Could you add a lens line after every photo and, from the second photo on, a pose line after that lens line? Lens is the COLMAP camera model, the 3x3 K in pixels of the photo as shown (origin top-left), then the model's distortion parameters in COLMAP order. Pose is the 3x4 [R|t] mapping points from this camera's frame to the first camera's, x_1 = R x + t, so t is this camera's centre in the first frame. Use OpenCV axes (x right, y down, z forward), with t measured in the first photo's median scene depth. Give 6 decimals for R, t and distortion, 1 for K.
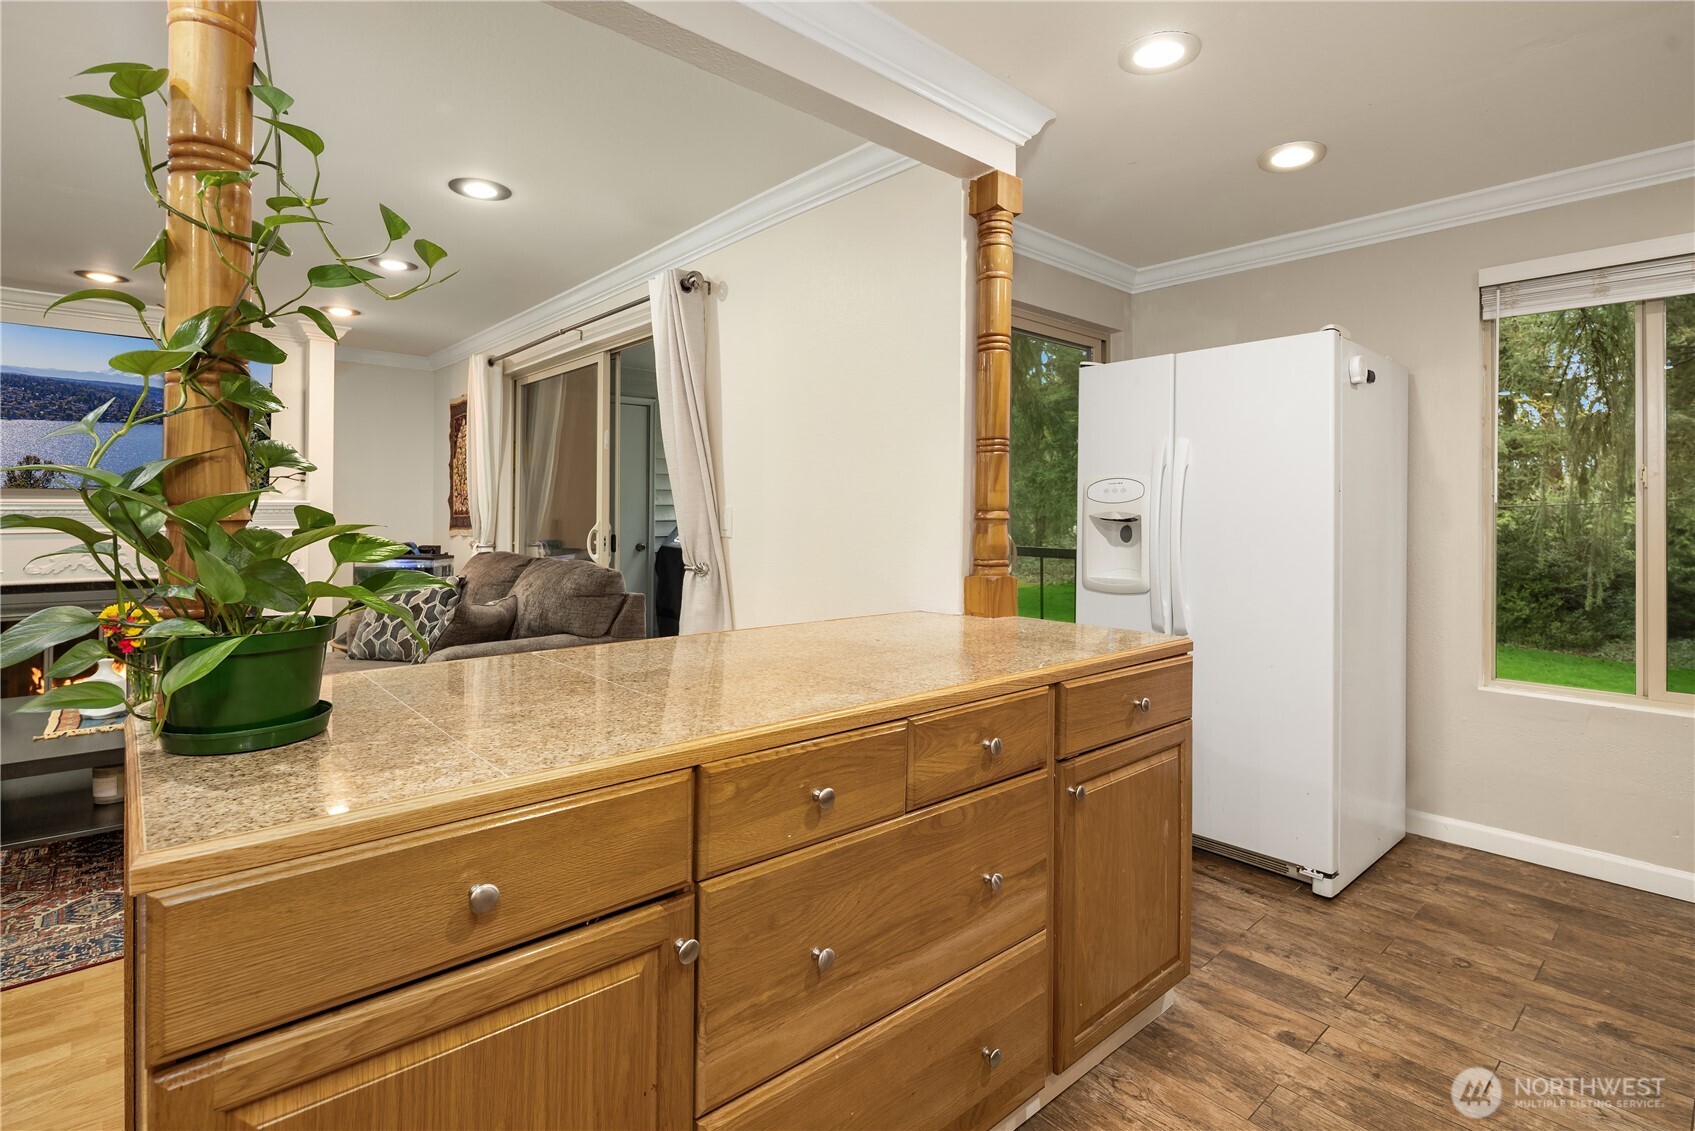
lens RADIAL K [[820.1, 0, 826.6], [0, 820.1, 502.3], [0, 0, 1]] dist [0.000270, -0.002307]
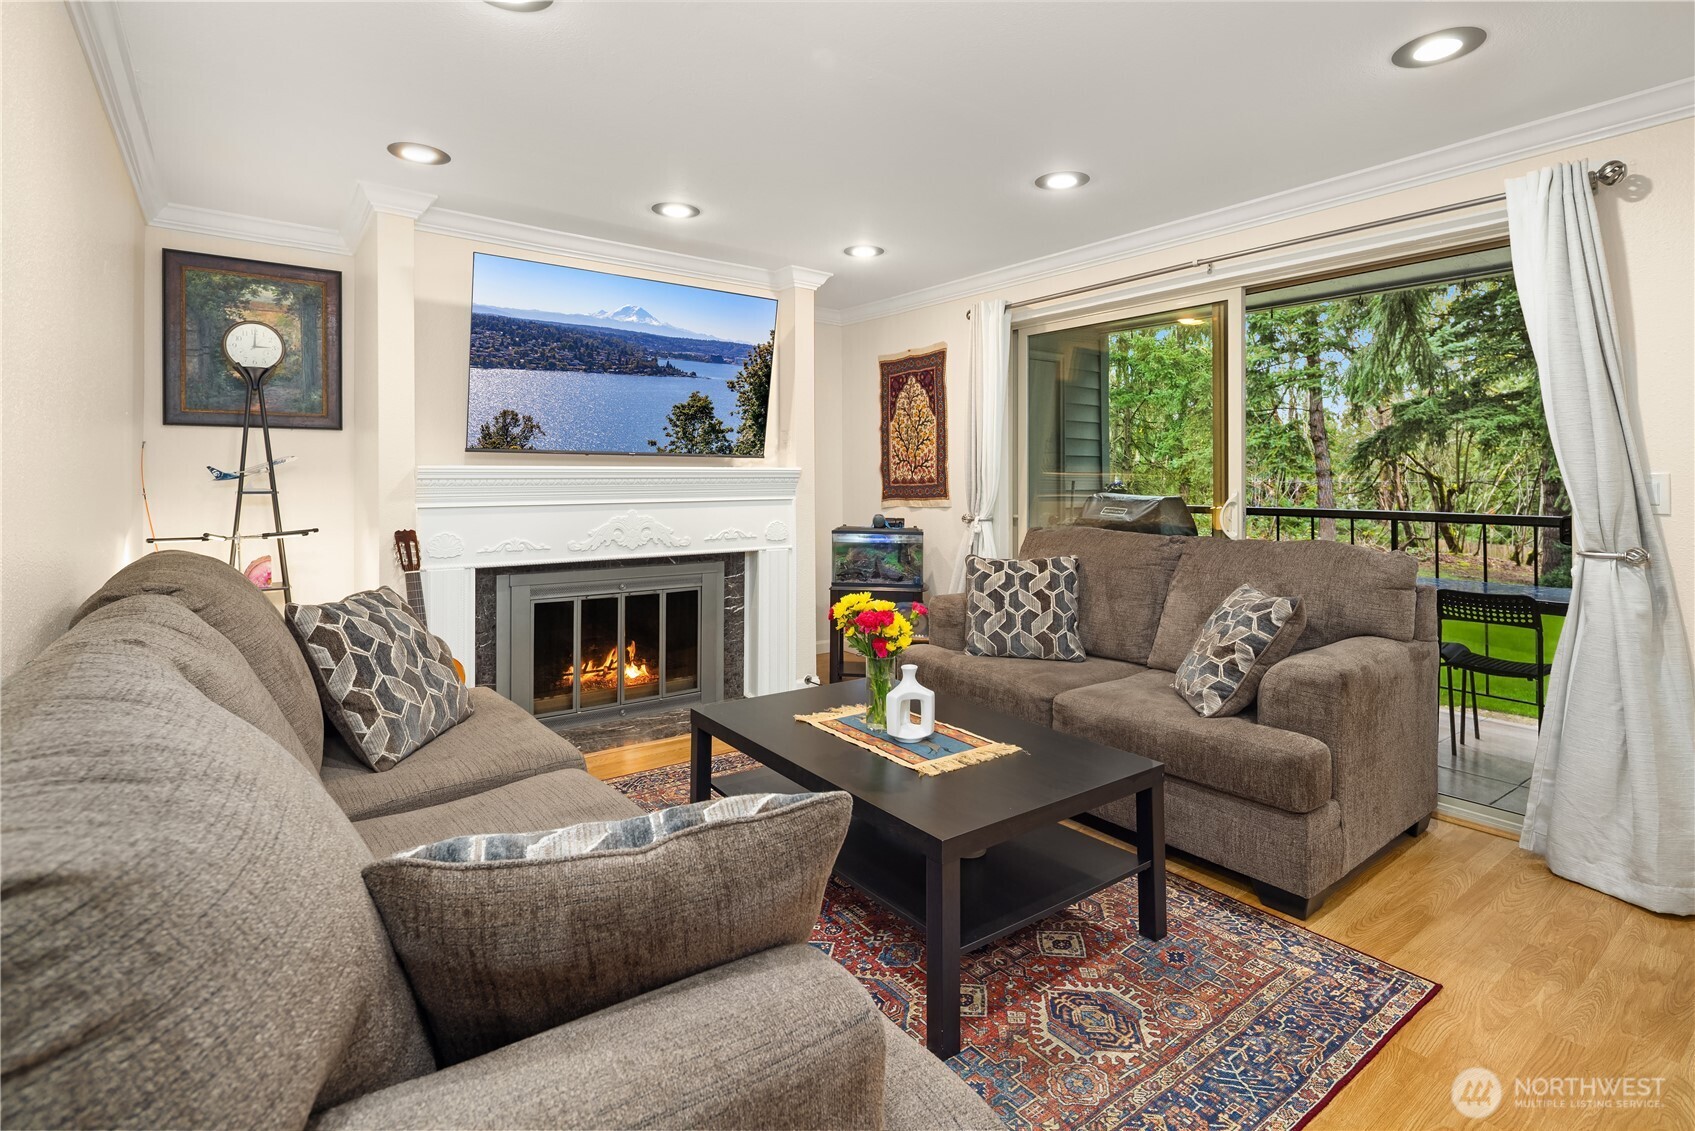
lens RADIAL K [[820.1, 0, 832.5], [0, 820.1, 490.3], [0, 0, 1]] dist [0.000270, -0.002307]
pose [[0.997610, 0.013335, -0.067801, -0.667408], [-0.012568, 0.999852, 0.011731, 0.017544], [0.067948, -0.010851, 0.997630, 0.170186]]
